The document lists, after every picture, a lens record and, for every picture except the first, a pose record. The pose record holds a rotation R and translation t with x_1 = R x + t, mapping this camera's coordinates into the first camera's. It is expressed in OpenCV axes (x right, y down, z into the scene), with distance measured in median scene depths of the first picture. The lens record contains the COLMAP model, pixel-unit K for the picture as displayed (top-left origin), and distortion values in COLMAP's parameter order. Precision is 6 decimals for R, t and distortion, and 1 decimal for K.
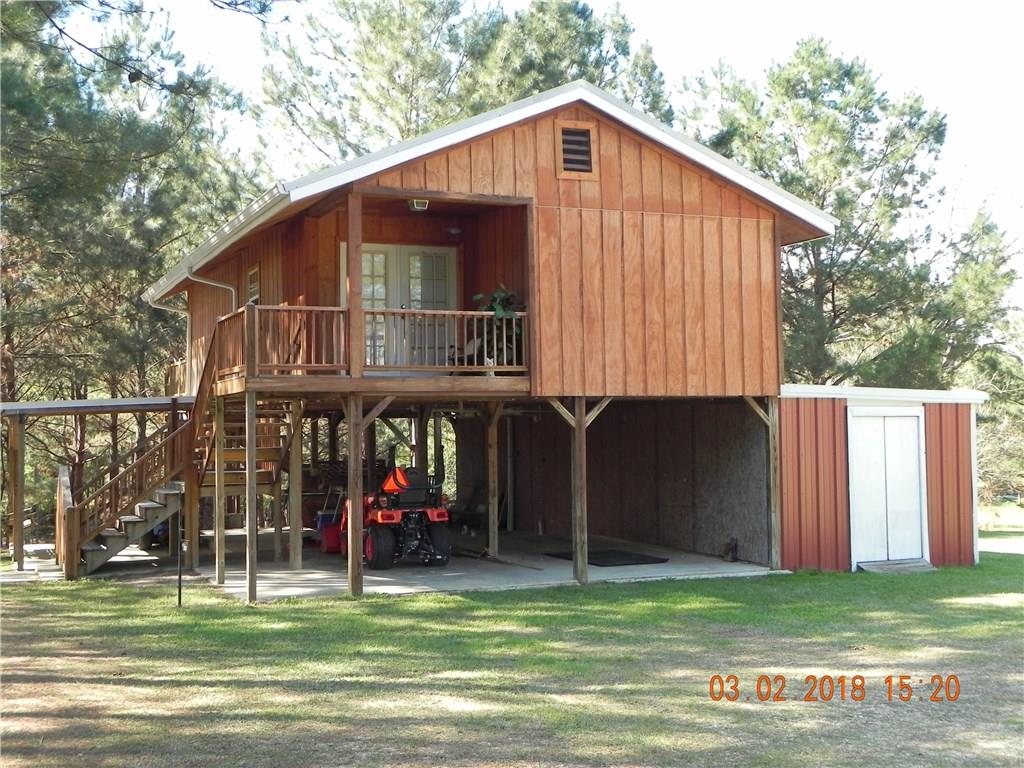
lens RADIAL K [[1245.8, 0, 511.1], [0, 1245.8, 386.6], [0, 0, 1]] dist [0.052391, 0.000000]
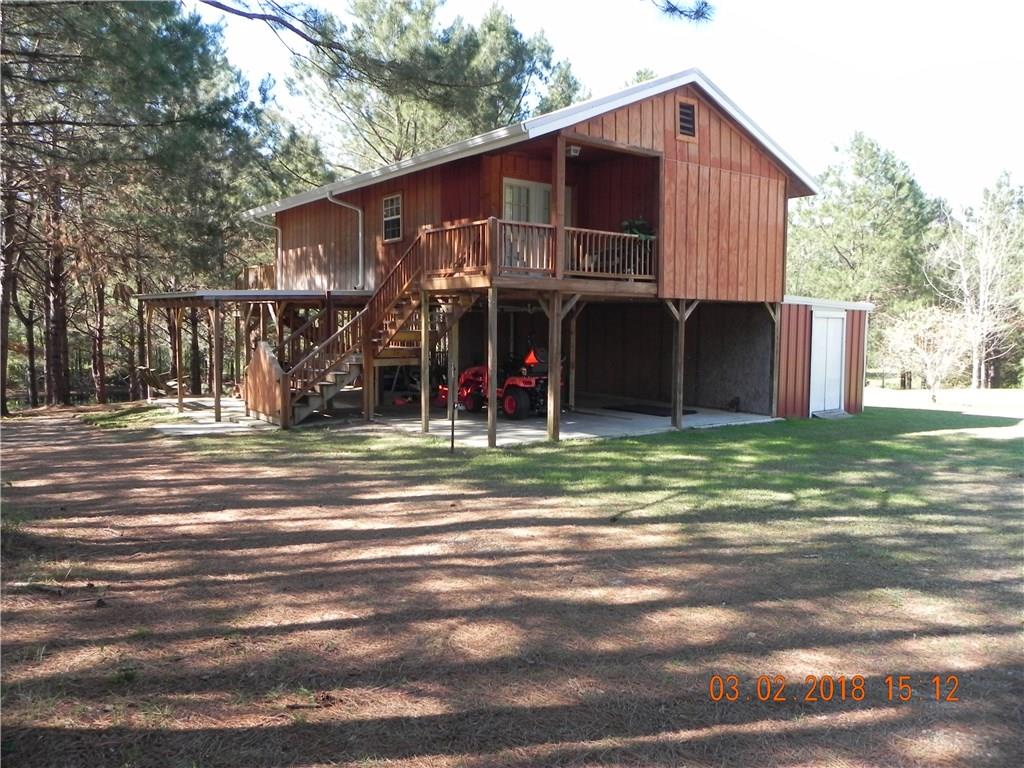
lens RADIAL K [[768.8, 0, 512.8], [0, 768.8, 379.7], [0, 0, 1]] dist [-0.003182, -0.005315]
pose [[0.970188, 0.003338, 0.242329, -0.338588], [-0.029852, 0.993937, 0.105821, 0.012355], [-0.240506, -0.109901, 0.964406, 0.194293]]
